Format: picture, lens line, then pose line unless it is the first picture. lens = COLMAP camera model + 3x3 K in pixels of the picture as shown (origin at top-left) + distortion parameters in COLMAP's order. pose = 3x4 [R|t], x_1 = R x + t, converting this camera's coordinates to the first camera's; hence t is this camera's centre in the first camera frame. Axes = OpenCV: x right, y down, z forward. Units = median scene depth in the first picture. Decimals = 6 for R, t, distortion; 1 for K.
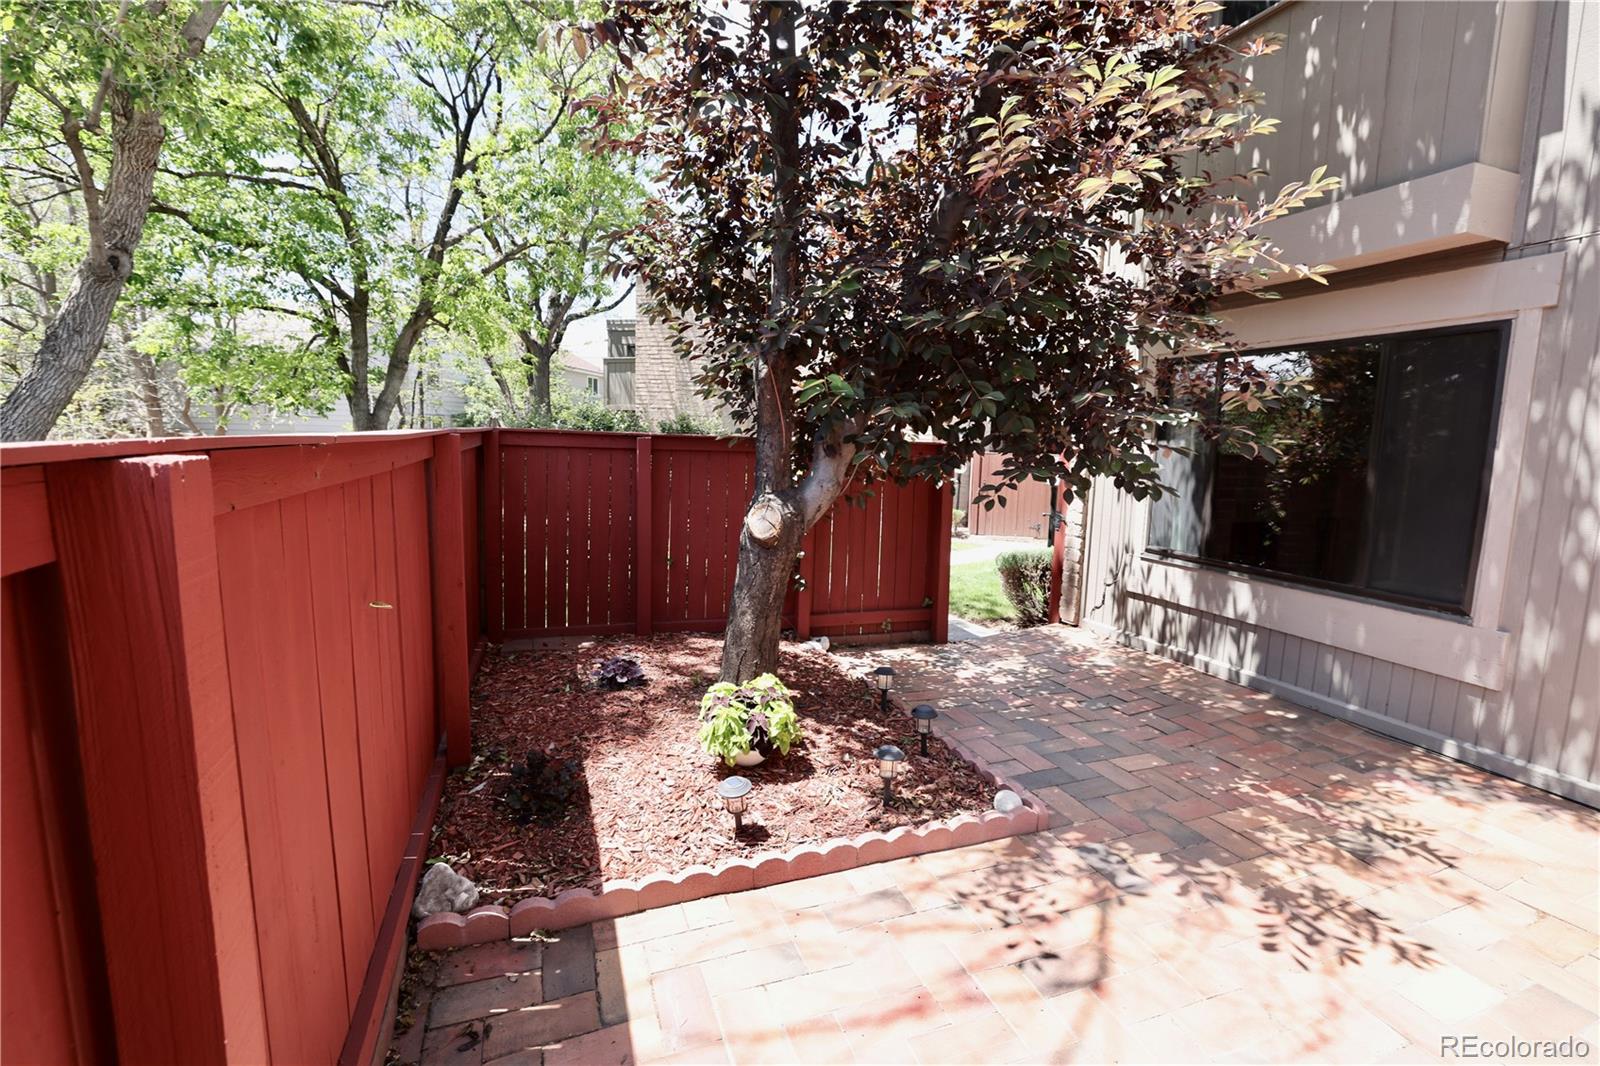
lens RADIAL K [[691.8, 0, 800.0], [0, 691.8, 533.0], [0, 0, 1]] dist [-0.023016, 0.000630]
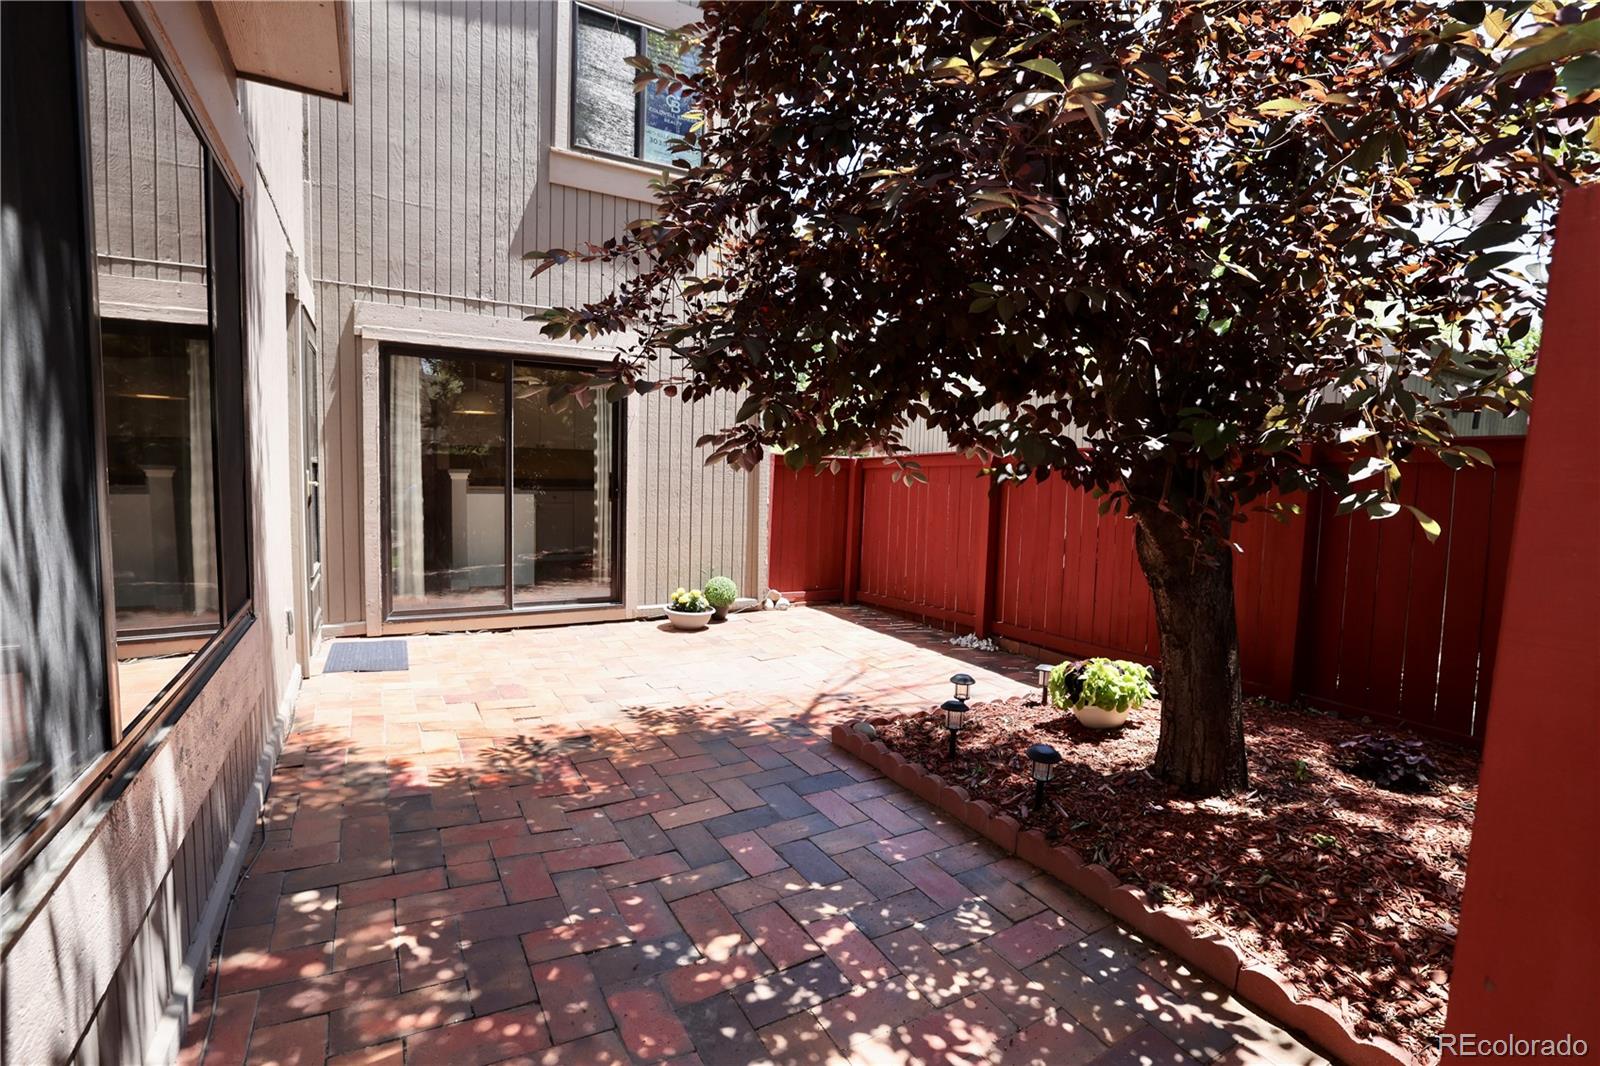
lens RADIAL K [[741.8, 0, 796.4], [0, 741.8, 531.1], [0, 0, 1]] dist [-0.073631, 0.000127]
pose [[-0.981894, -0.035332, -0.186109, 0.463424], [-0.073307, 0.976778, 0.201323, -0.123628], [0.174674, 0.211321, -0.961682, 1.479346]]
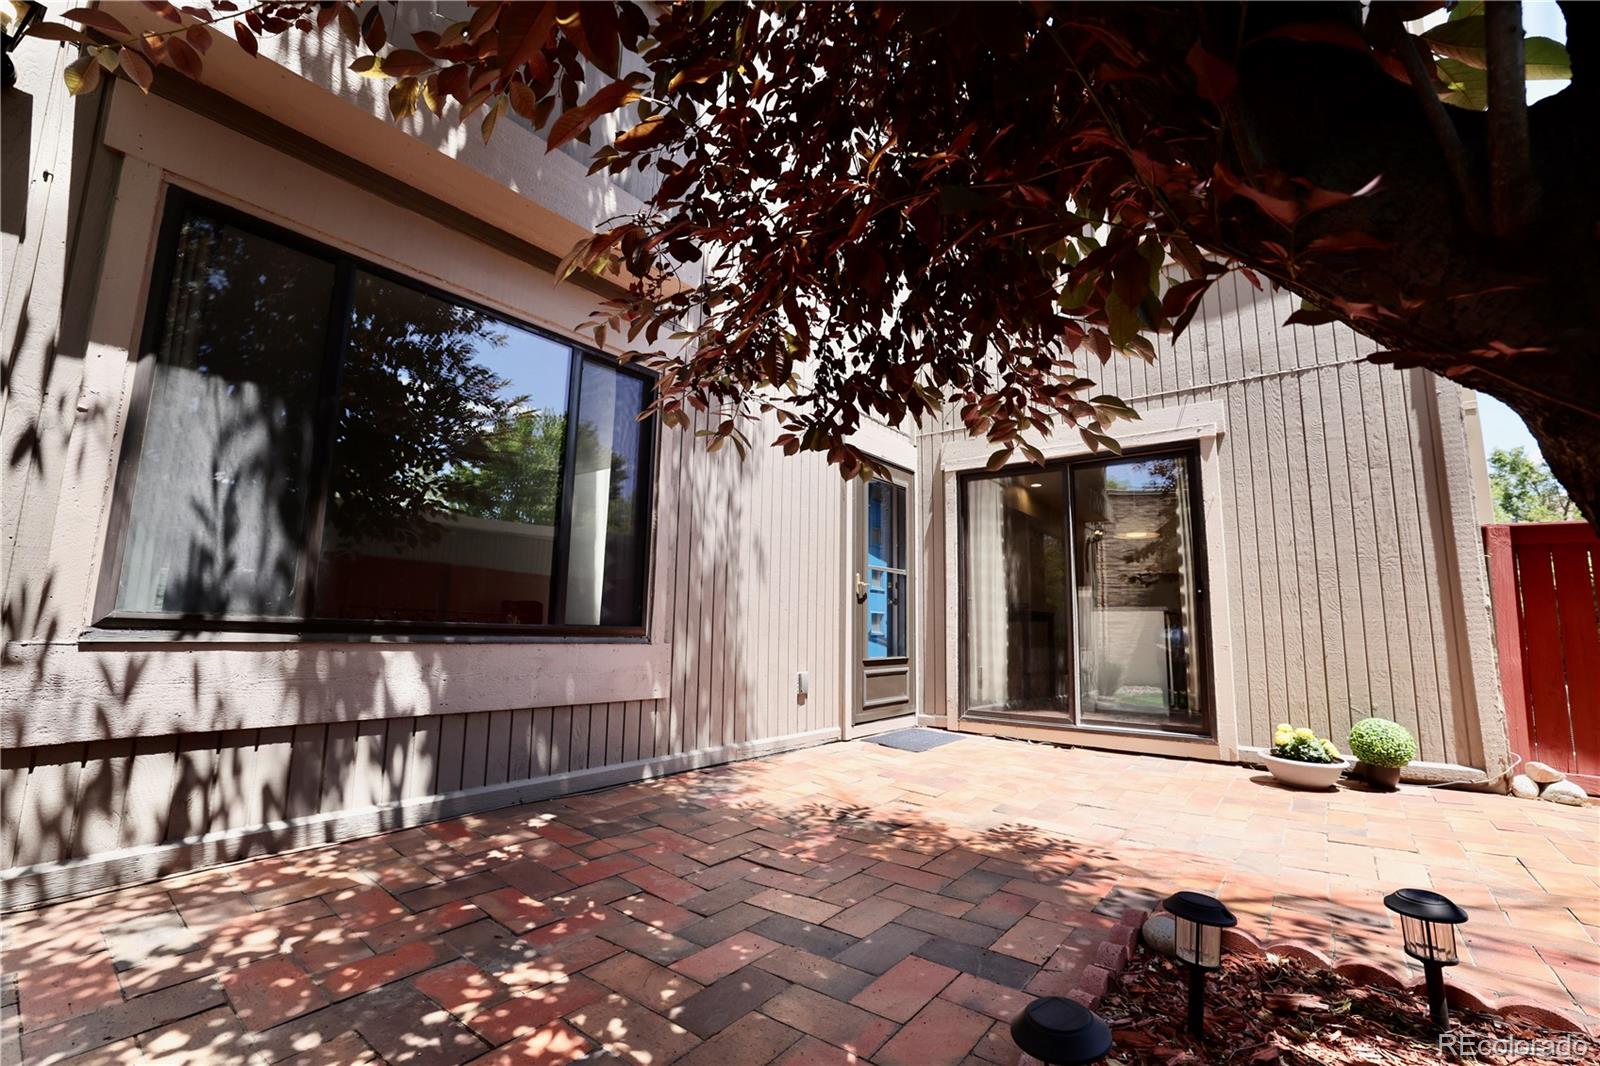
lens RADIAL K [[691.8, 0, 800.0], [0, 691.8, 533.0], [0, 0, 1]] dist [-0.023016, 0.000630]
pose [[-0.538353, 0.082941, 0.838628, -0.042335], [0.075734, 0.995880, -0.049876, 0.029526], [-0.839309, 0.036662, -0.542417, 1.126383]]
